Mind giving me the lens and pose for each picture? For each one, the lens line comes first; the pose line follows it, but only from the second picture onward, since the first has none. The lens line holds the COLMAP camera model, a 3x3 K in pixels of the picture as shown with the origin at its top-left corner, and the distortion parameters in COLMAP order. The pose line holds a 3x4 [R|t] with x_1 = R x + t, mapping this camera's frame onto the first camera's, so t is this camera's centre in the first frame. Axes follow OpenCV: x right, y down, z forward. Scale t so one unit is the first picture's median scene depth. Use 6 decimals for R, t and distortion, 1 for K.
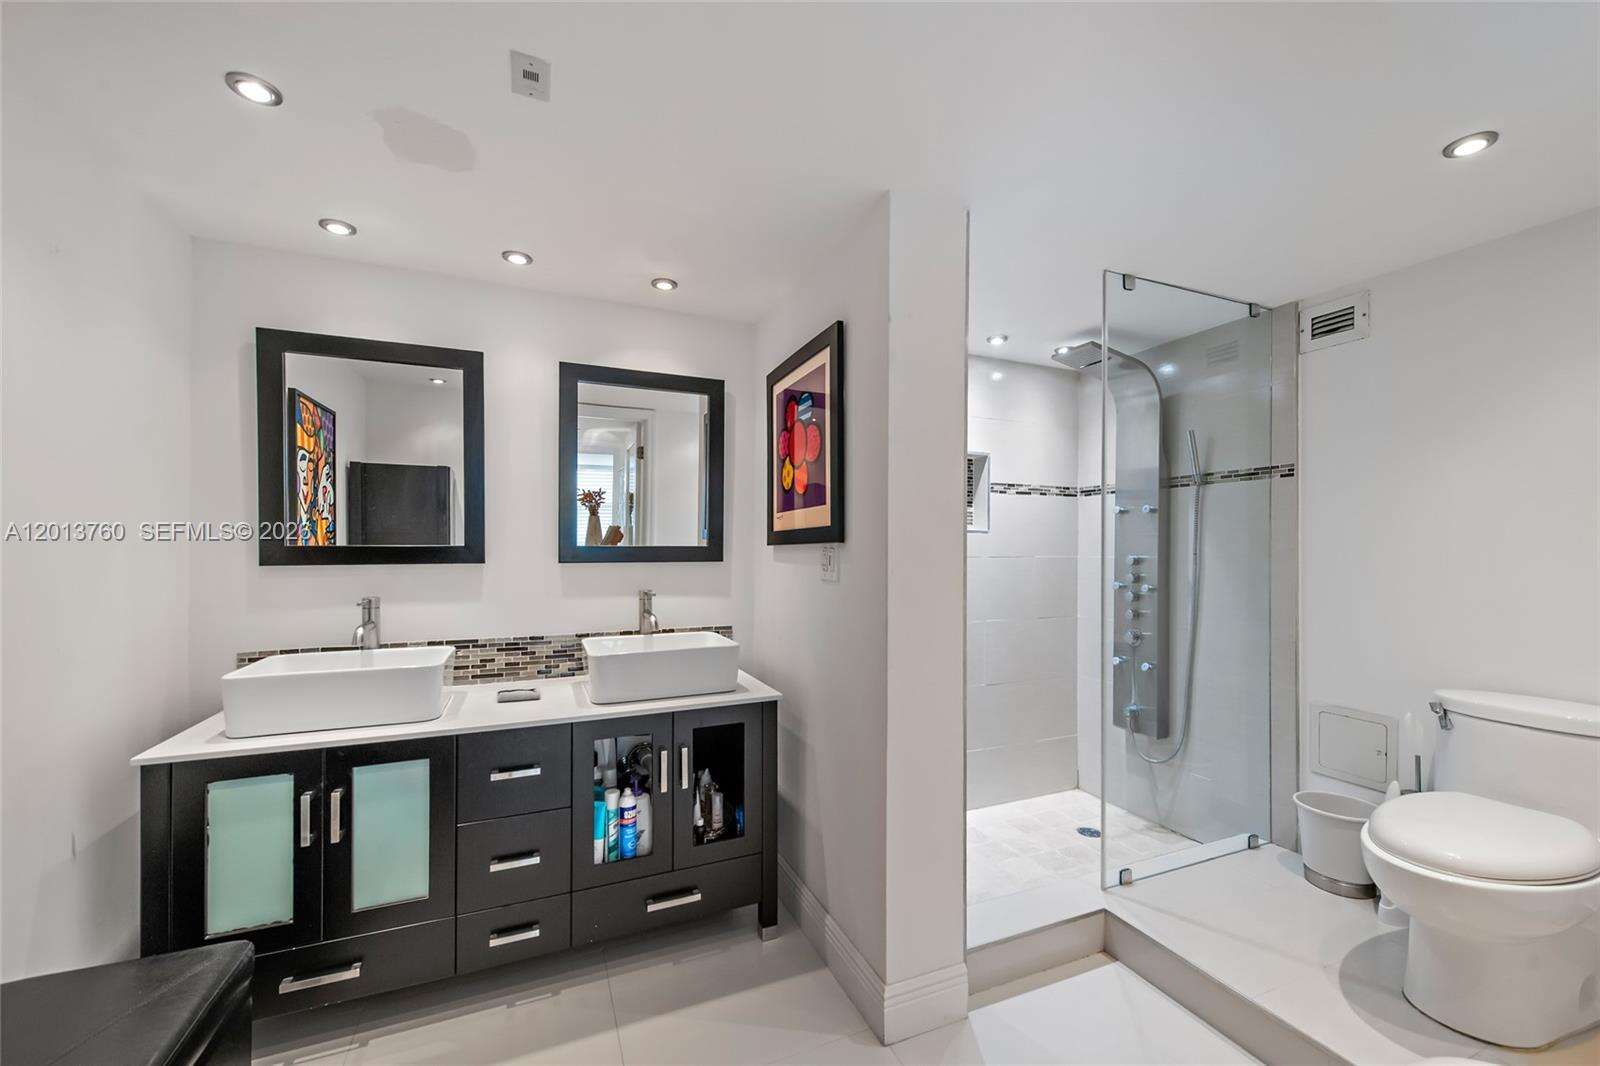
lens RADIAL K [[647.8, 0, 809.7], [0, 647.8, 545.6], [0, 0, 1]] dist [0.010523, -0.000053]
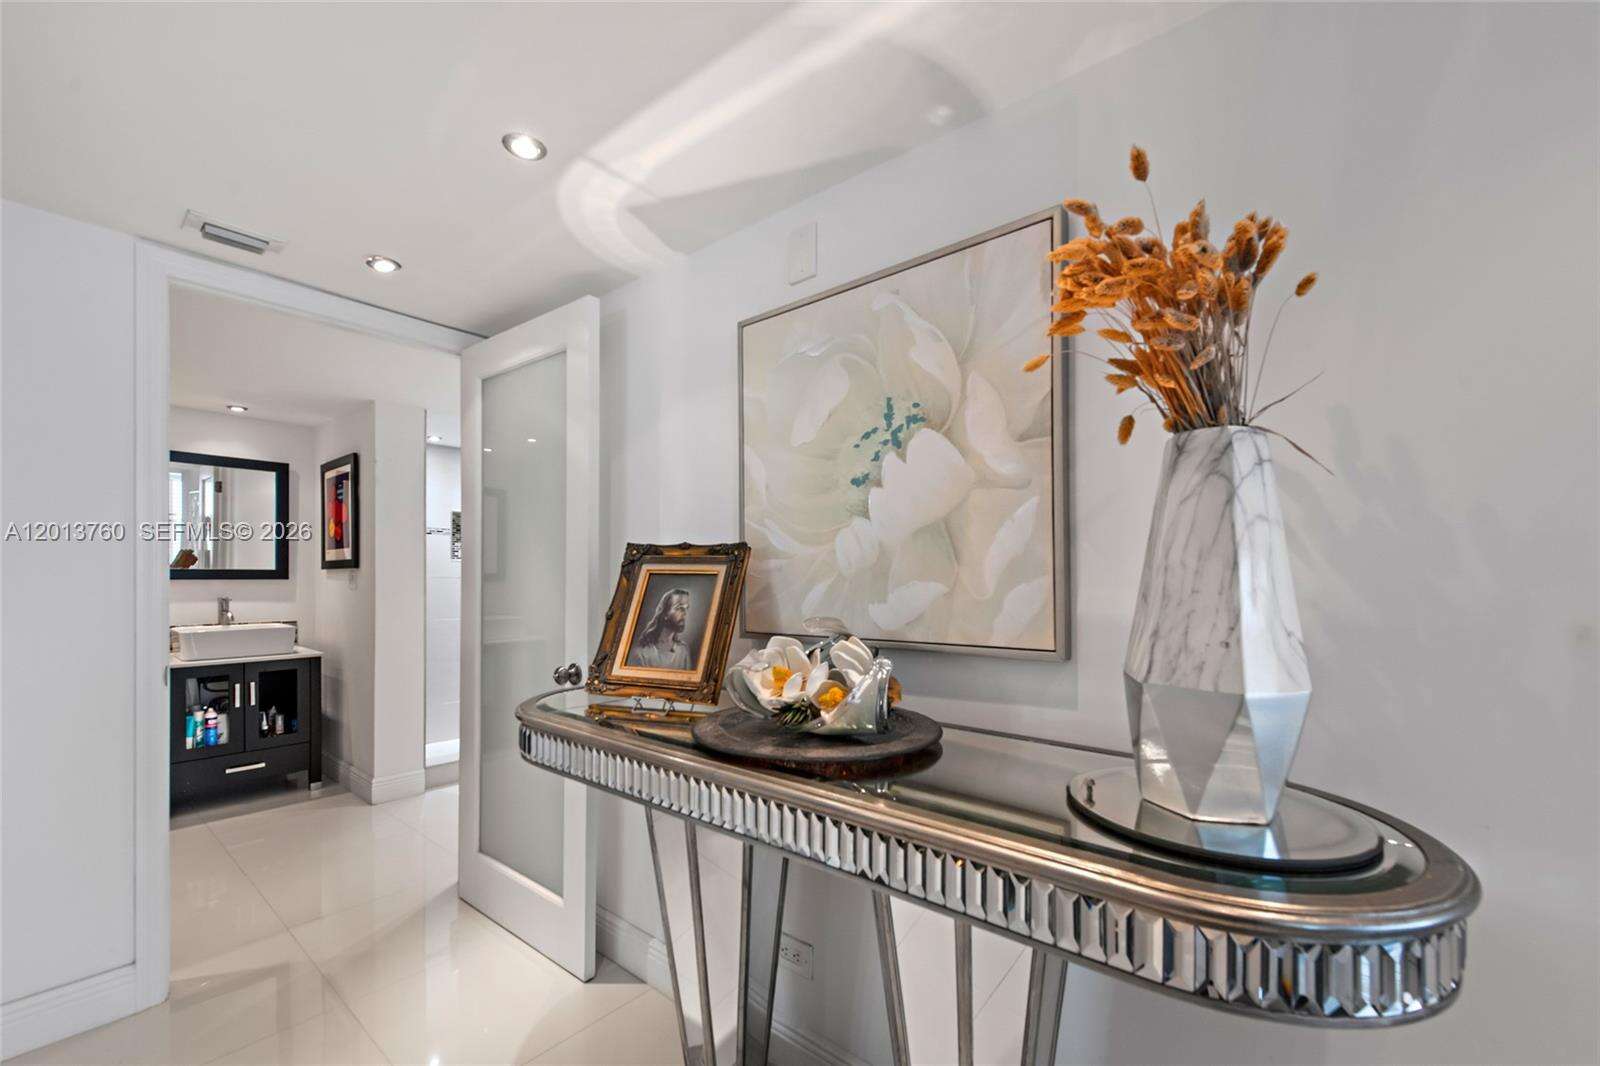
lens RADIAL K [[647.8, 0, 800.9], [0, 647.8, 578.6], [0, 0, 1]] dist [0.010523, -0.000053]
pose [[0.890607, -0.001521, 0.454771, 0.311502], [-0.004660, 0.999911, 0.012472, -0.003858], [-0.454750, -0.013227, 0.890521, -1.194547]]
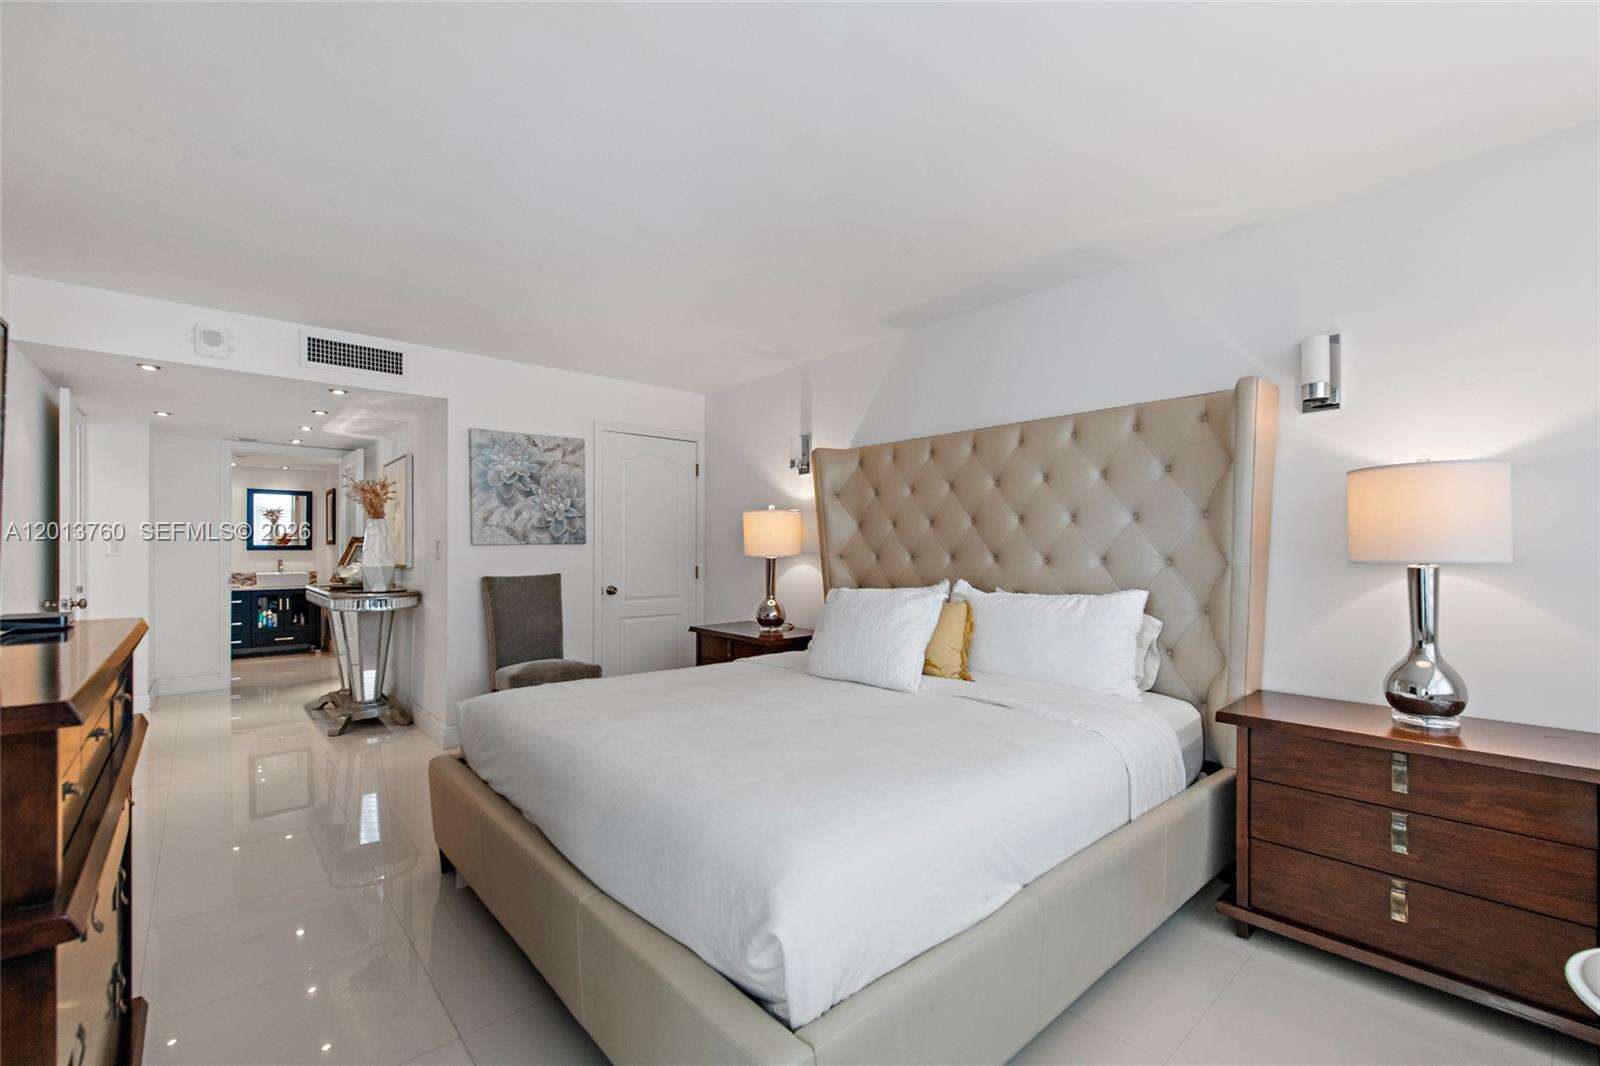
lens RADIAL K [[647.8, 0, 798.7], [0, 647.8, 543.8], [0, 0, 1]] dist [0.010523, -0.000053]
pose [[0.943926, -0.002917, 0.330144, 1.269970], [0.002060, 0.999994, 0.002944, -0.012940], [-0.330150, -0.002099, 0.943926, -3.325455]]
